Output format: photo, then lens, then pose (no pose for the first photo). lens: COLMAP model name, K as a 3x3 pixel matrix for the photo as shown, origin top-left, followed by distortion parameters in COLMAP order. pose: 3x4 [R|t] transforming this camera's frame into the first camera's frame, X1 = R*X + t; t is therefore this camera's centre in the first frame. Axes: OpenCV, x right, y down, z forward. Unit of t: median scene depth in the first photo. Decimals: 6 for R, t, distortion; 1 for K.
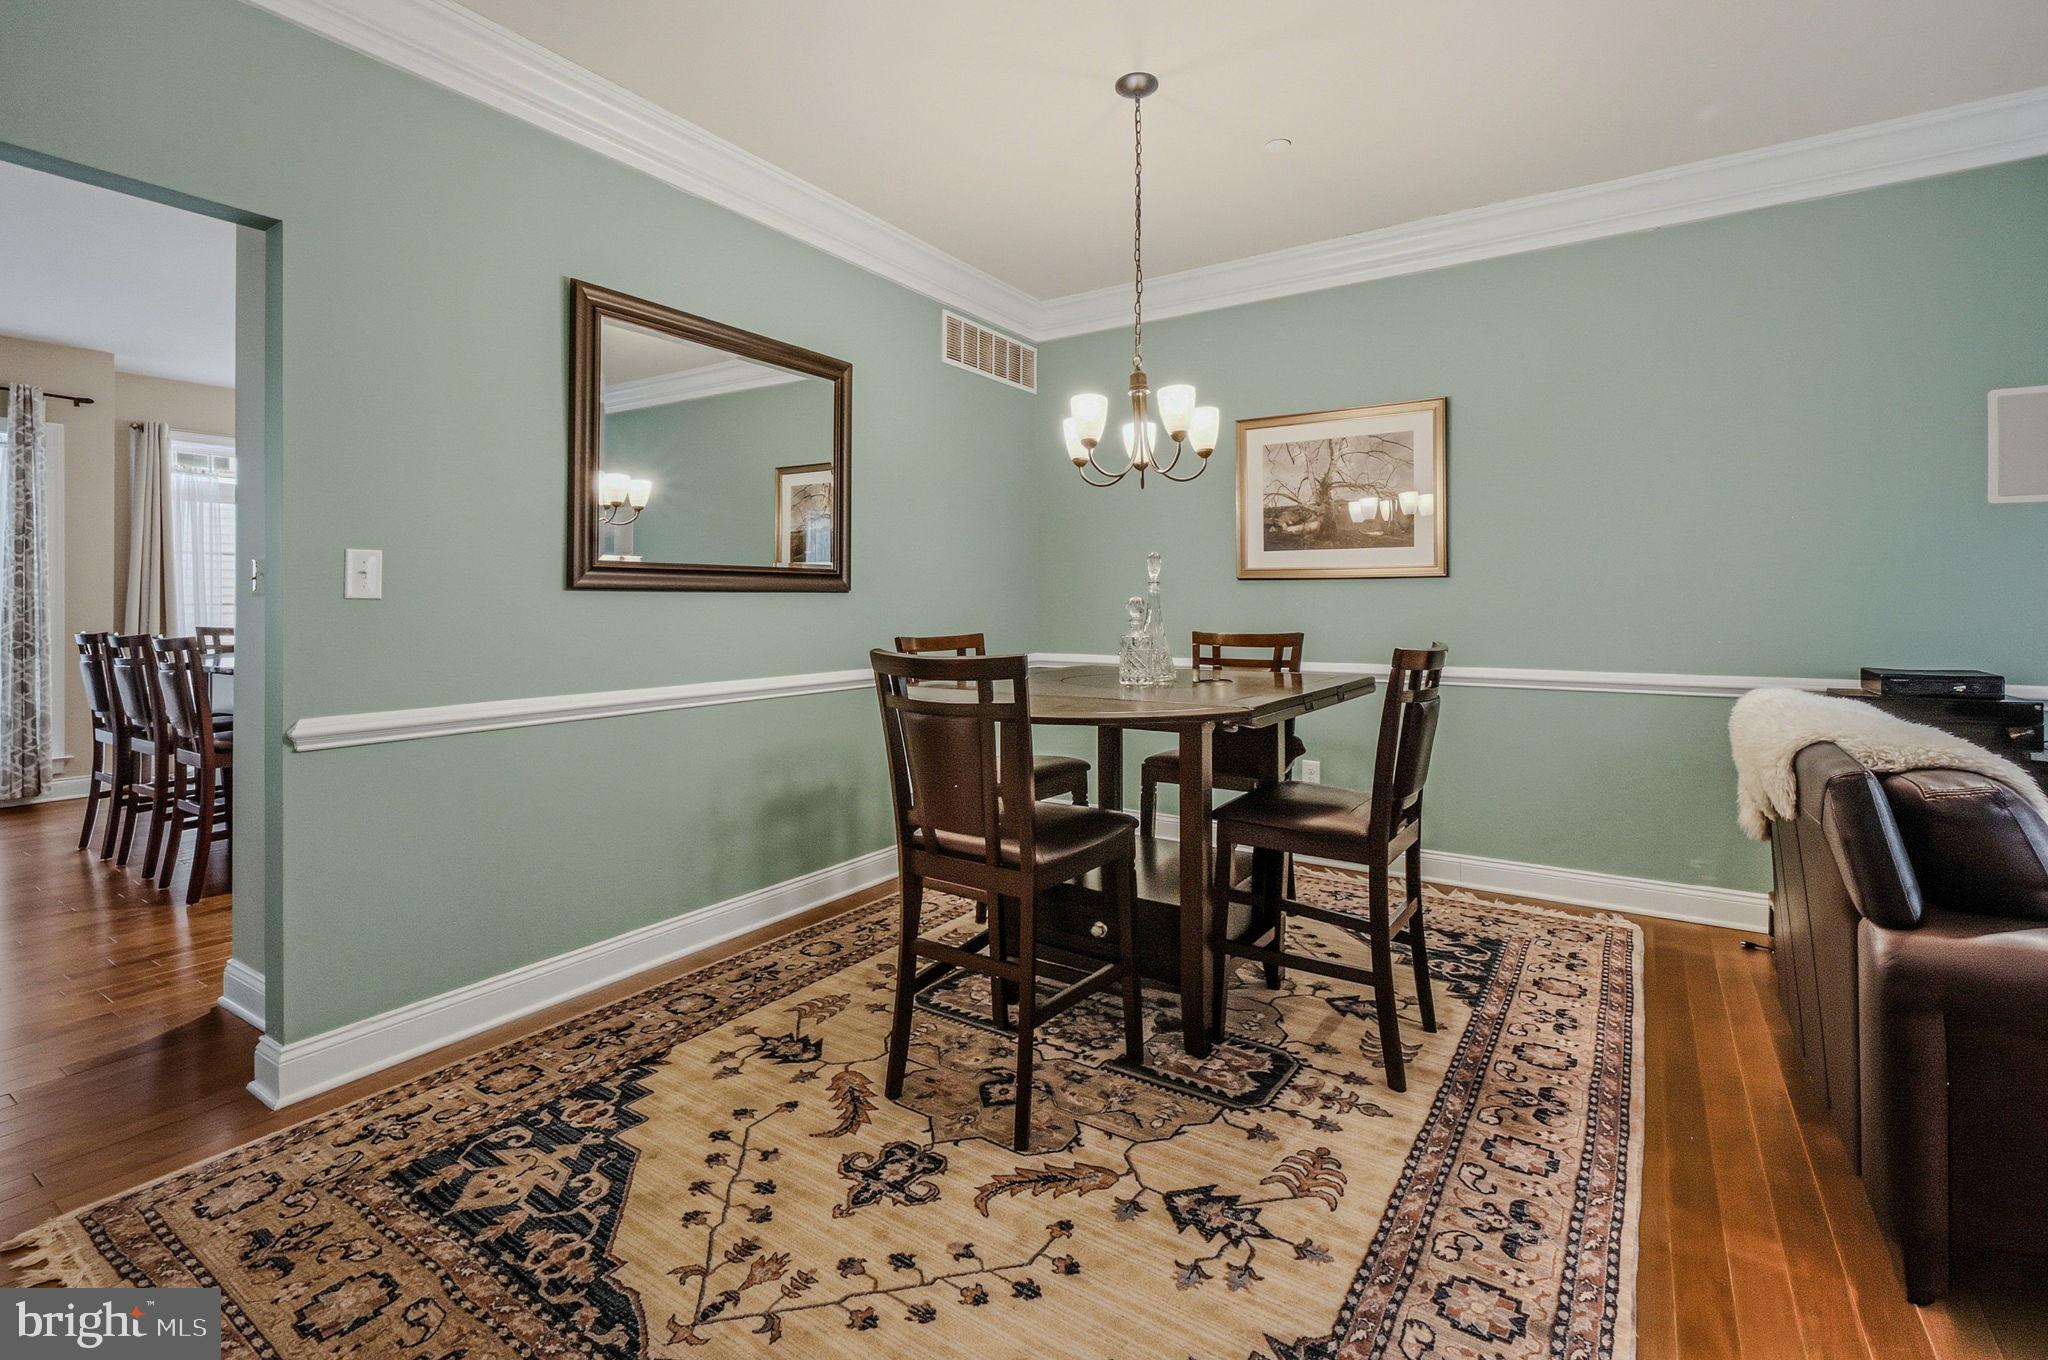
lens RADIAL K [[921.5, 0, 1032.5], [0, 921.5, 596.3], [0, 0, 1]] dist [-0.000648, 0.001052]
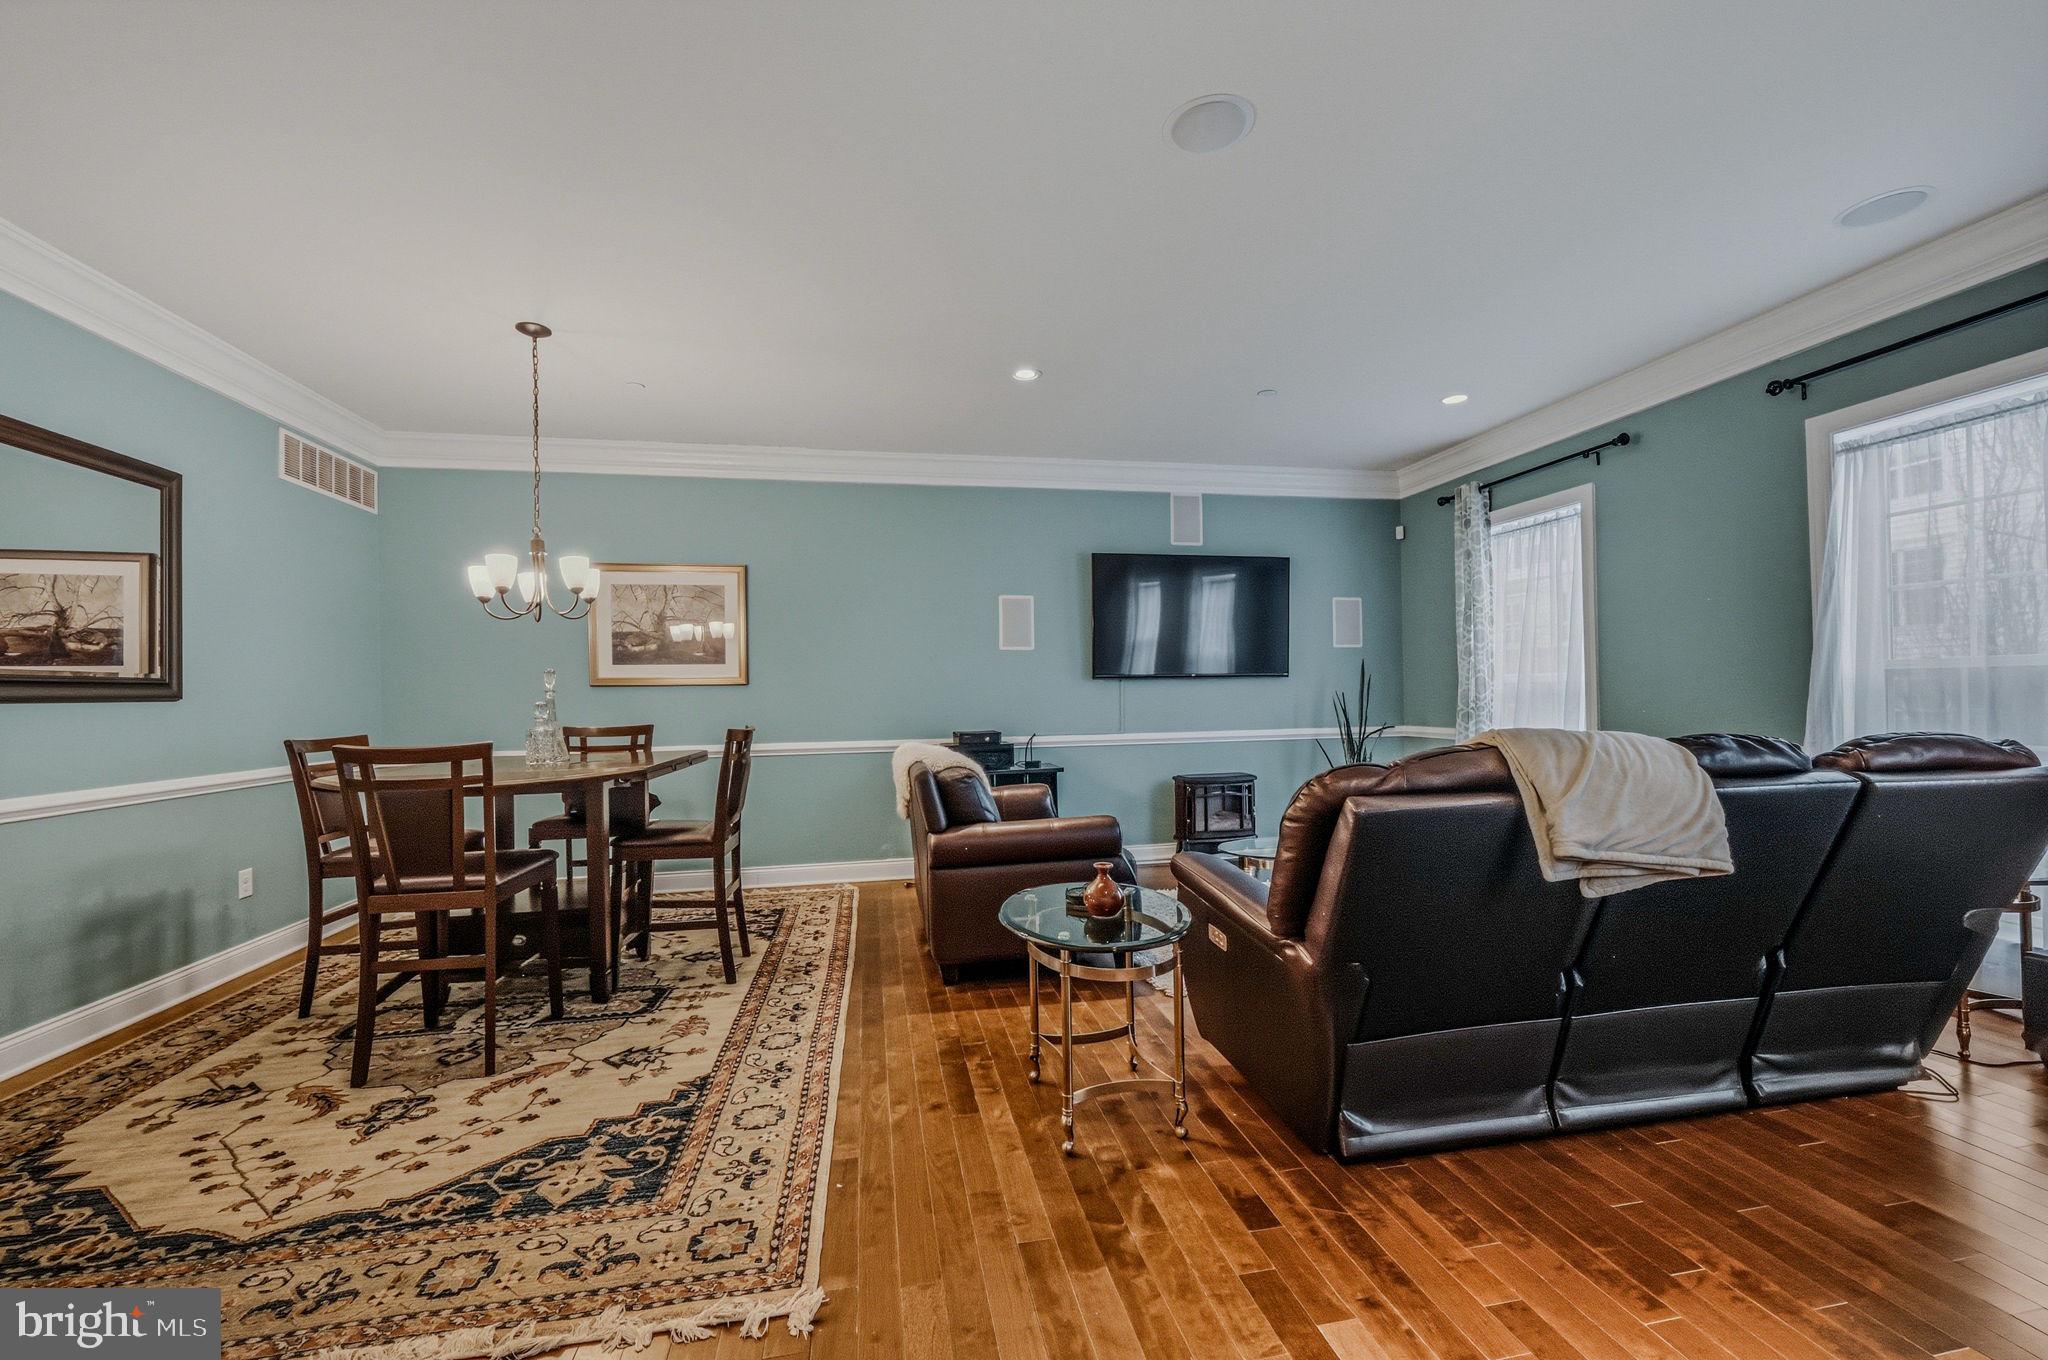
lens RADIAL K [[817.8, 0, 1031.0], [0, 817.8, 687.6], [0, 0, 1]] dist [-0.001377, 0.000238]
pose [[0.714501, -0.003773, 0.699624, -0.242323], [0.010374, 0.999933, -0.005201, -0.006935], [-0.699558, 0.010974, 0.714492, -0.439611]]
